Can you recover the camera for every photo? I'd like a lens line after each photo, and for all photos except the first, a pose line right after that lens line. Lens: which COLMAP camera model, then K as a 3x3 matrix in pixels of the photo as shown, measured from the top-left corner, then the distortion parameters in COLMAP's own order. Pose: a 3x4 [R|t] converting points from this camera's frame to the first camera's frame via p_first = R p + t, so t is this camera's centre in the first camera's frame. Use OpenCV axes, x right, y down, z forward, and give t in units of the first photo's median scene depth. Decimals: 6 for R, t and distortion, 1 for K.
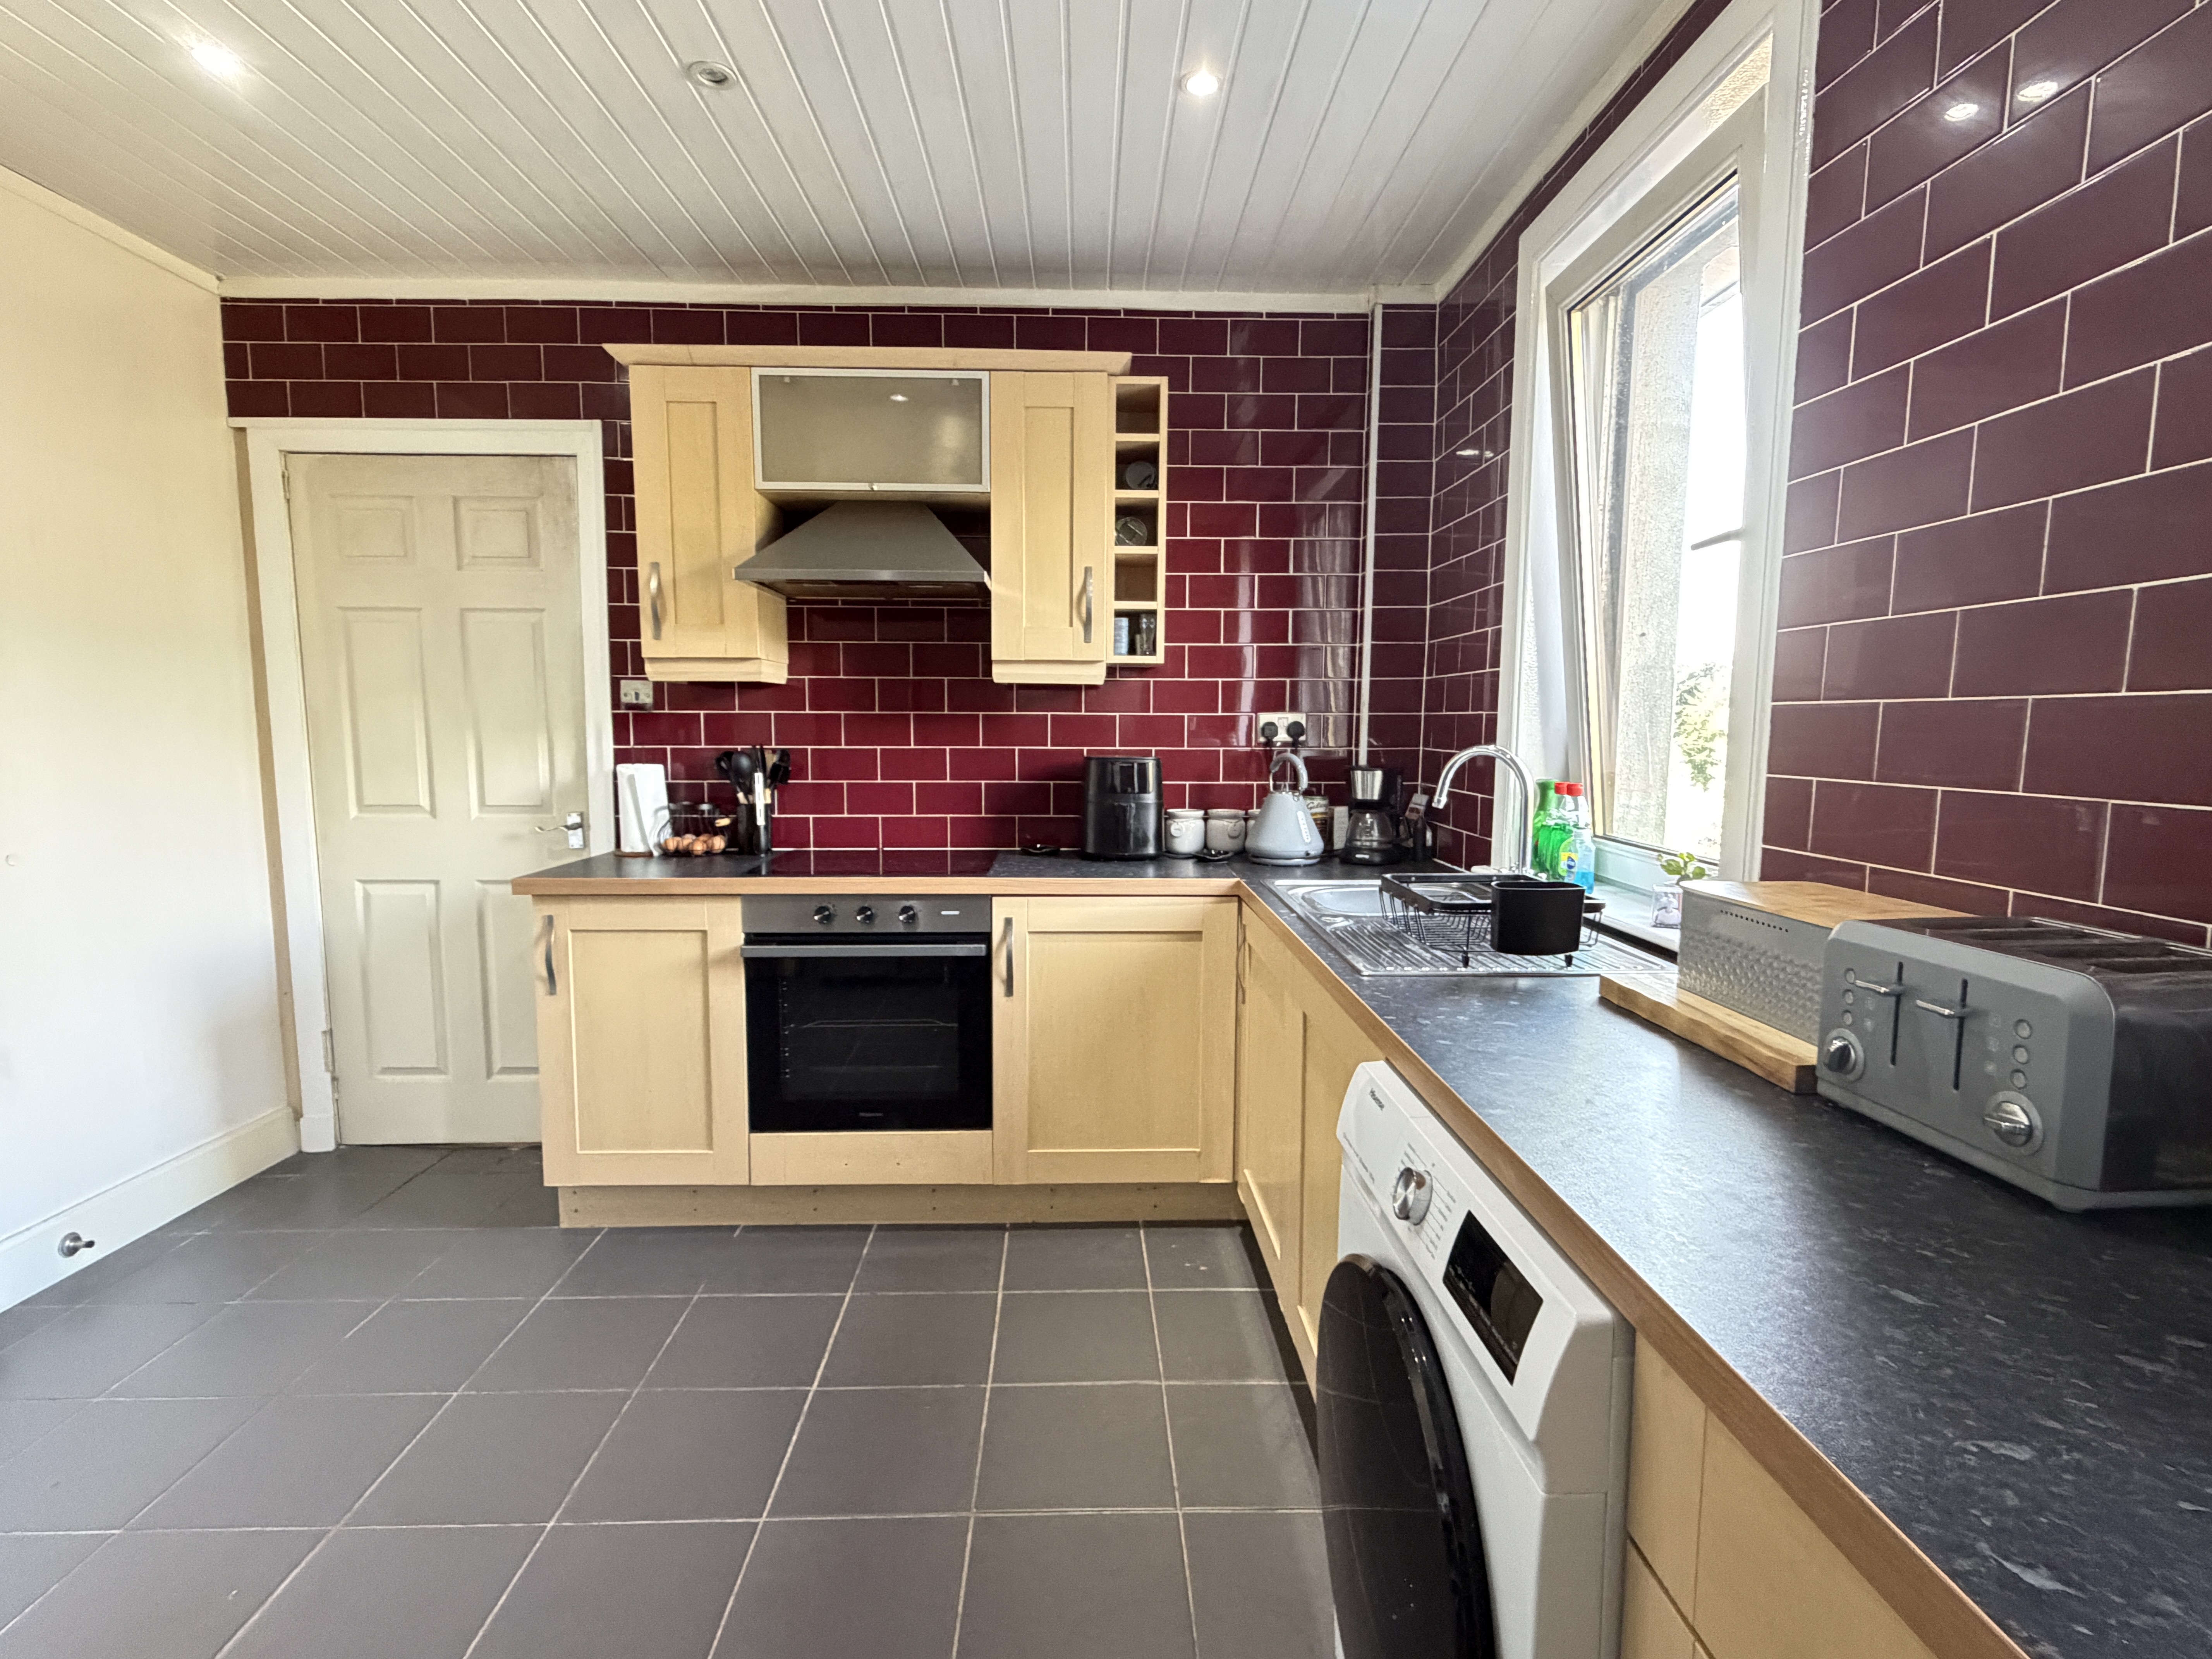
lens RADIAL K [[1058.3, 0, 1106.0], [0, 1058.3, 829.5], [0, 0, 1]] dist [0.001341, -0.000541]
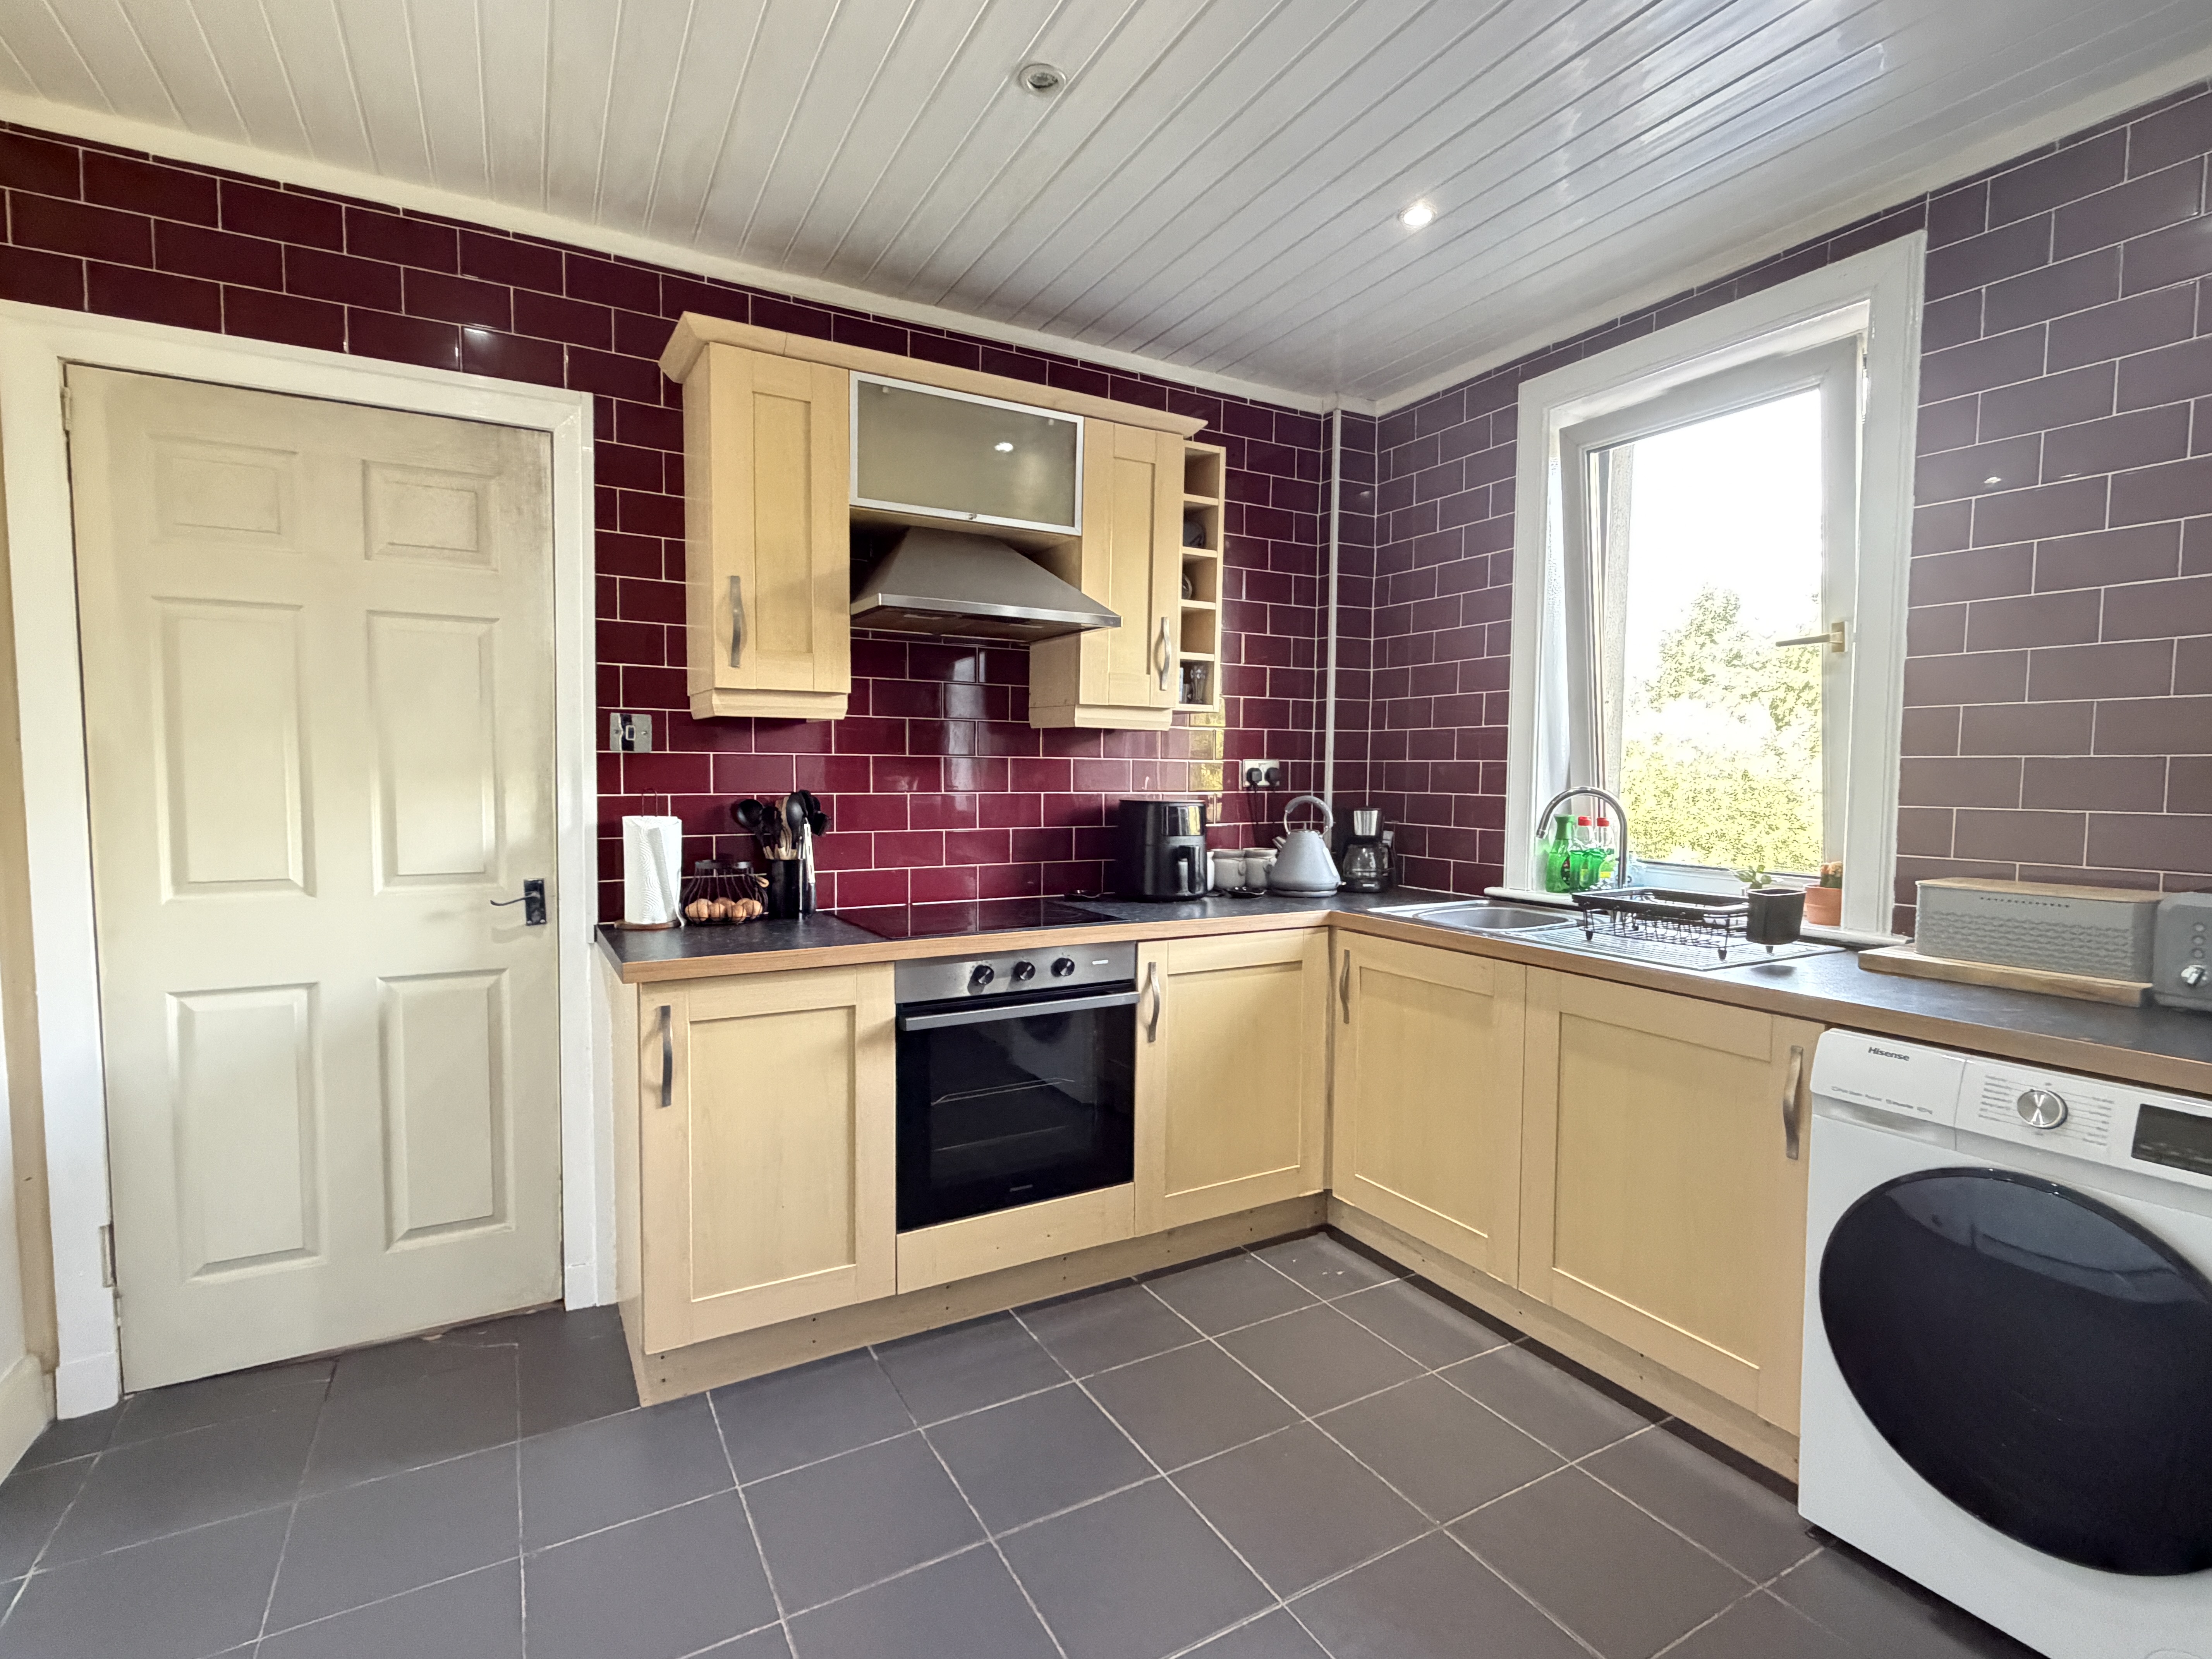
lens RADIAL K [[1058.3, 0, 1106.0], [0, 1058.3, 829.5], [0, 0, 1]] dist [0.001341, -0.000541]
pose [[0.883836, -0.022928, 0.467235, -0.540388], [0.042943, 0.998557, -0.032233, -0.010408], [-0.465822, 0.048553, 0.883545, 0.120819]]
